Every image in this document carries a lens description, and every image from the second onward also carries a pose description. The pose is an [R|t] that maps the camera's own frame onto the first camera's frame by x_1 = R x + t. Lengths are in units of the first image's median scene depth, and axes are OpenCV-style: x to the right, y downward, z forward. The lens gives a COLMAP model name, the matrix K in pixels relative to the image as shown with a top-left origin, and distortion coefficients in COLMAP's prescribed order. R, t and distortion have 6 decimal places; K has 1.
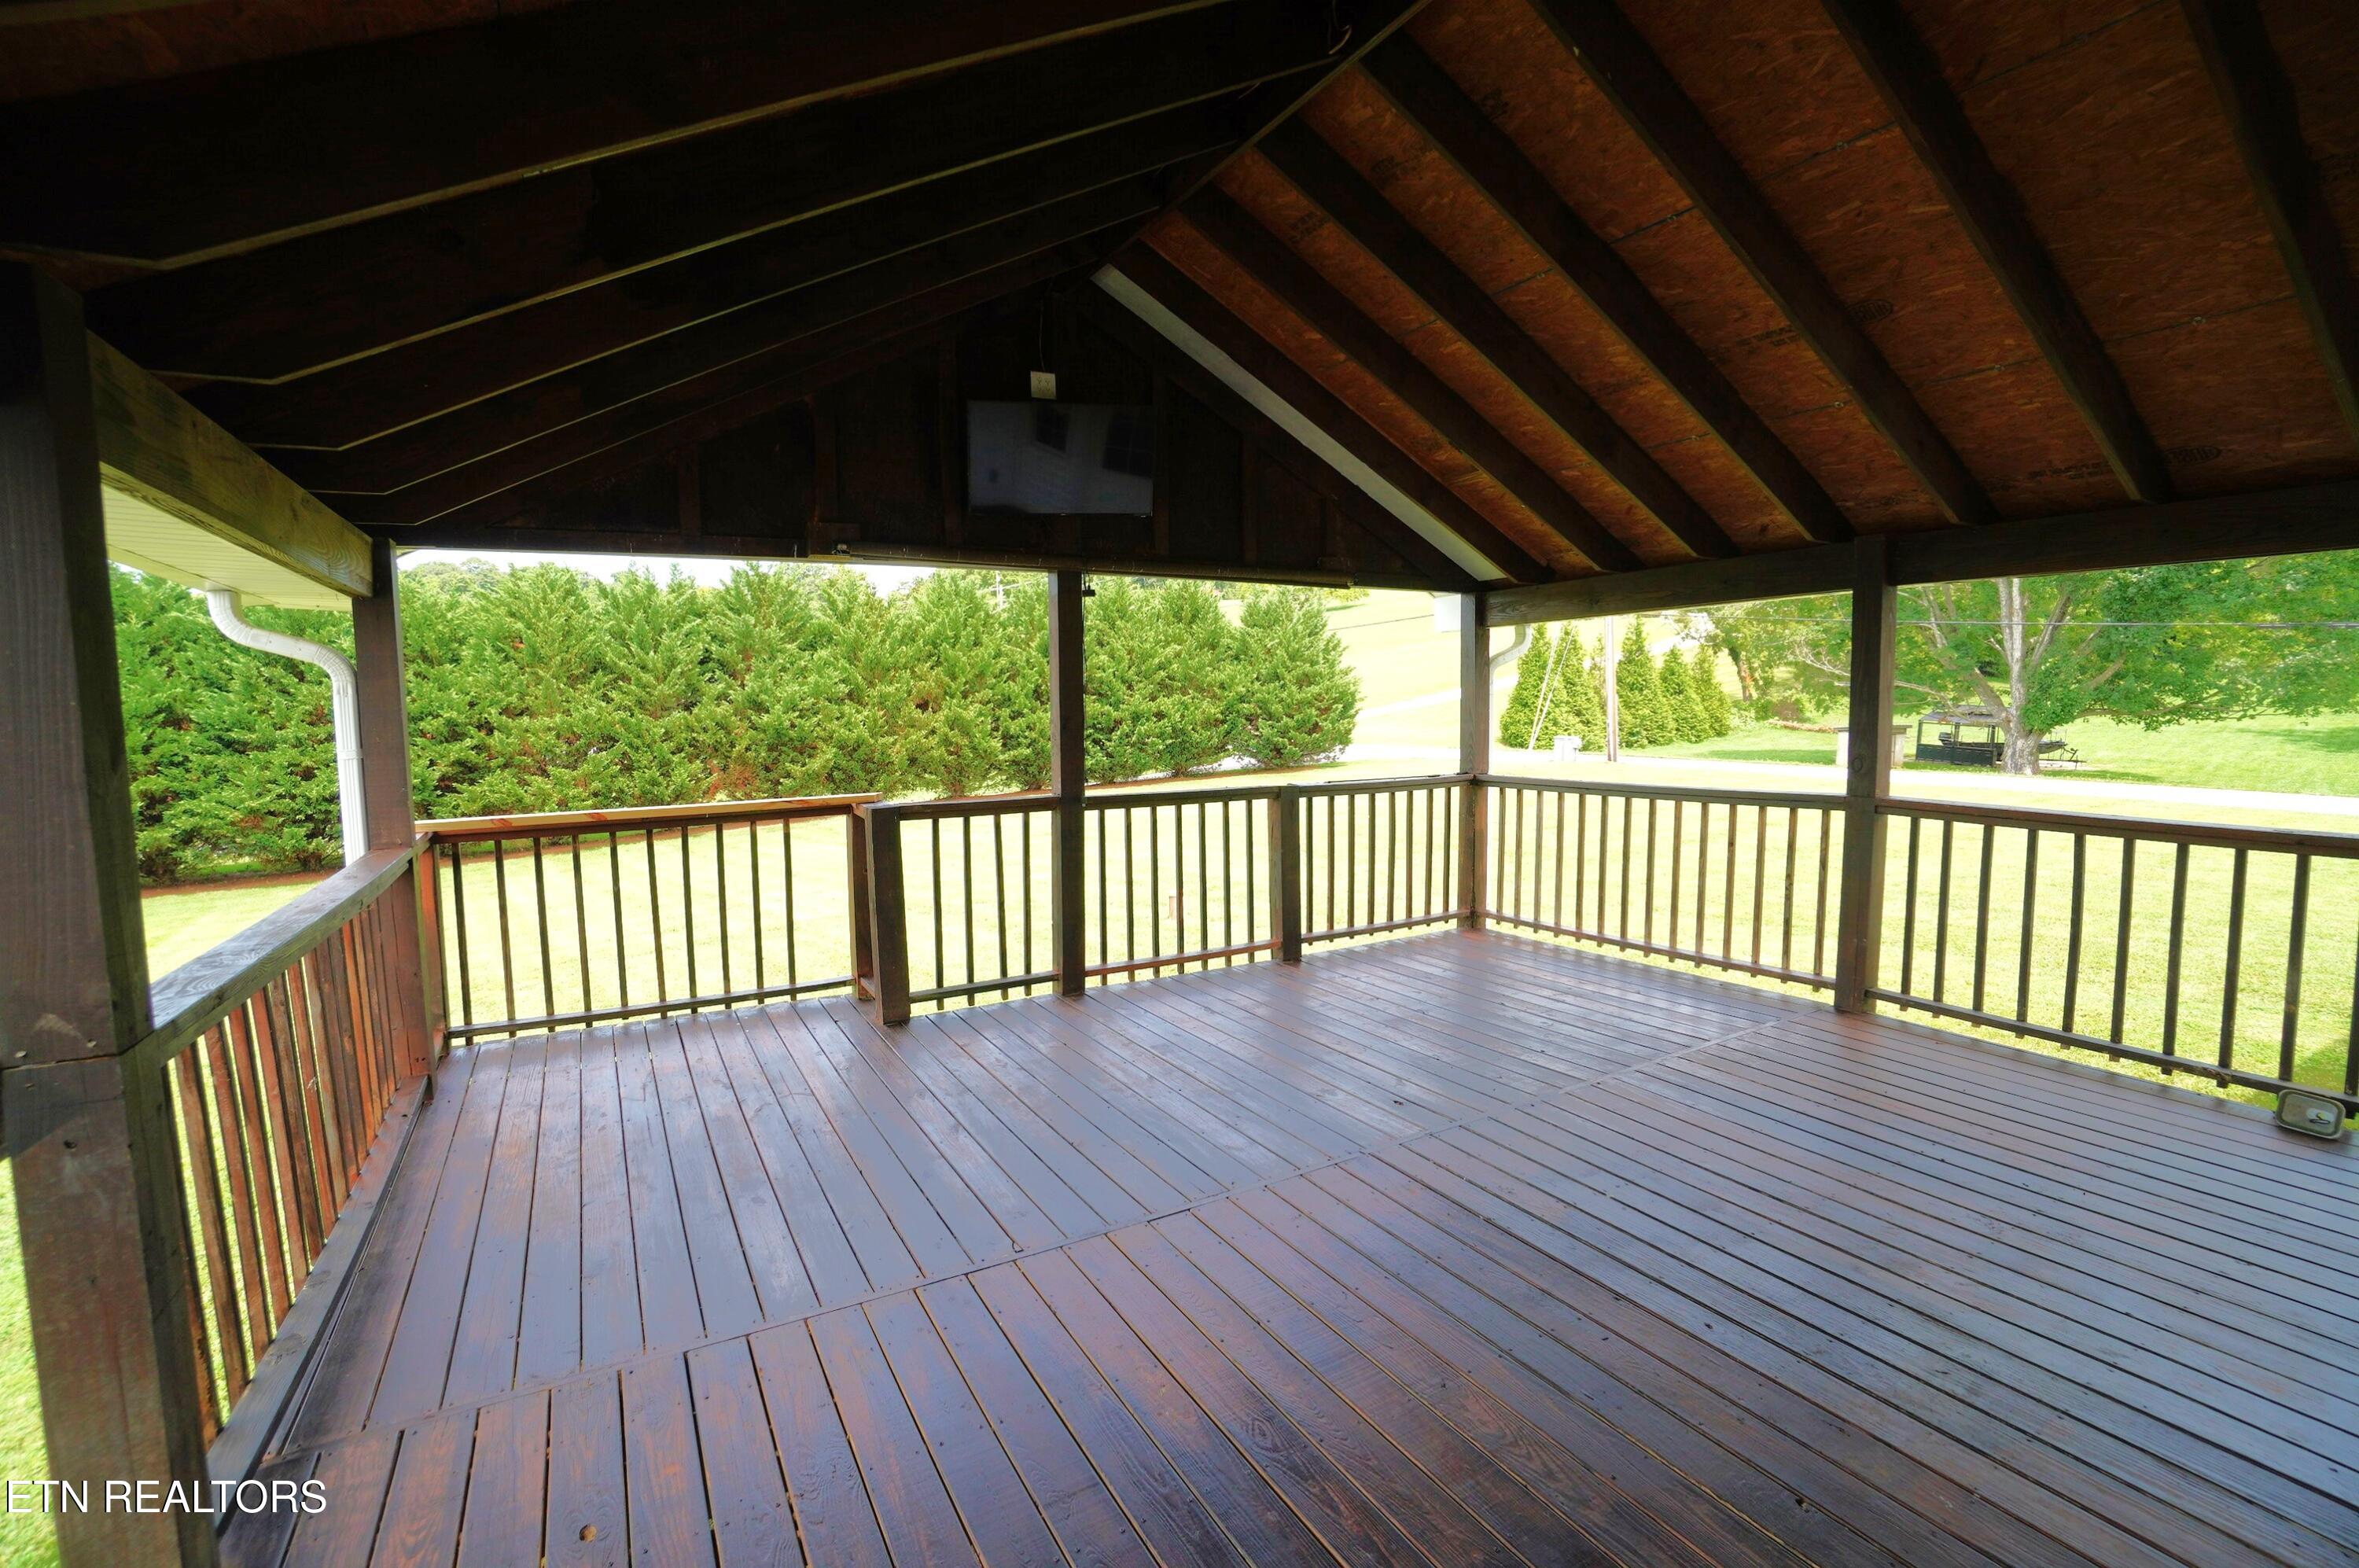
lens RADIAL K [[1029.0, 0, 1168.5], [0, 1029.0, 789.0], [0, 0, 1]] dist [-0.037122, 0.000070]
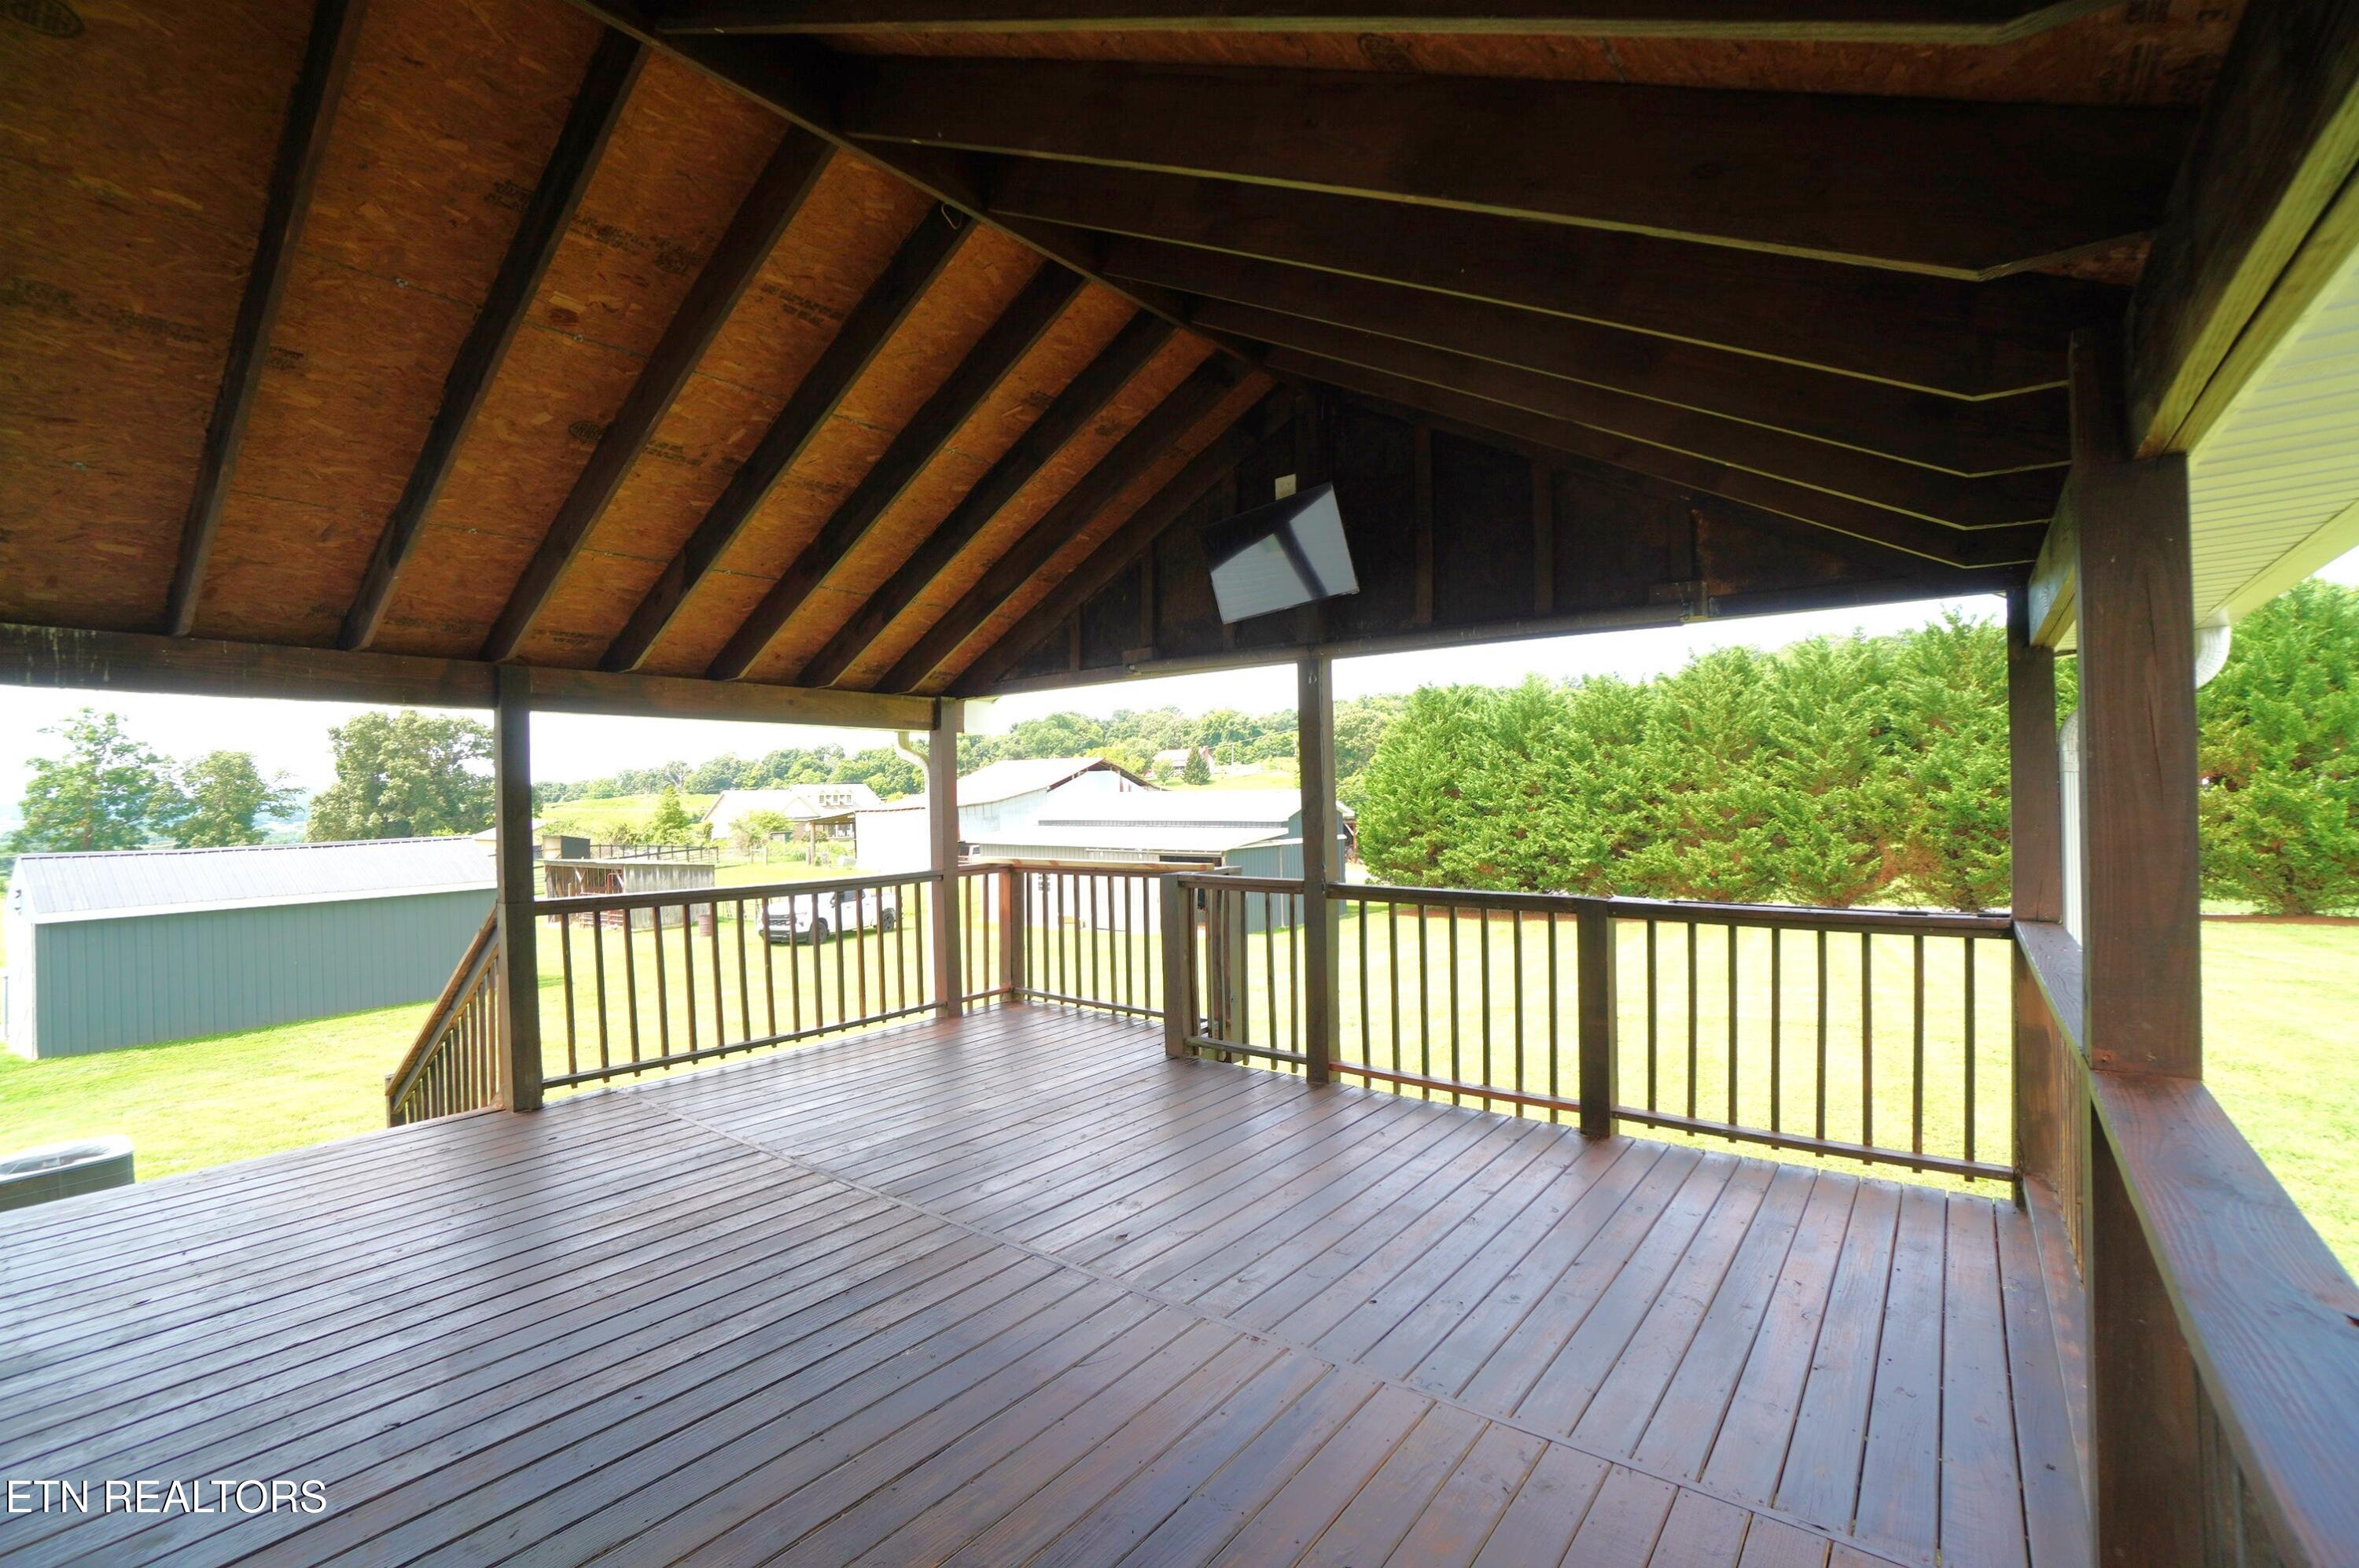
lens RADIAL K [[1029.0, 0, 1168.5], [0, 1029.0, 789.0], [0, 0, 1]] dist [-0.037122, 0.000070]
pose [[0.380581, 0.005420, -0.924732, 0.143297], [-0.070661, 0.997230, -0.023237, -0.009817], [0.922044, 0.074186, 0.379910, 0.085792]]
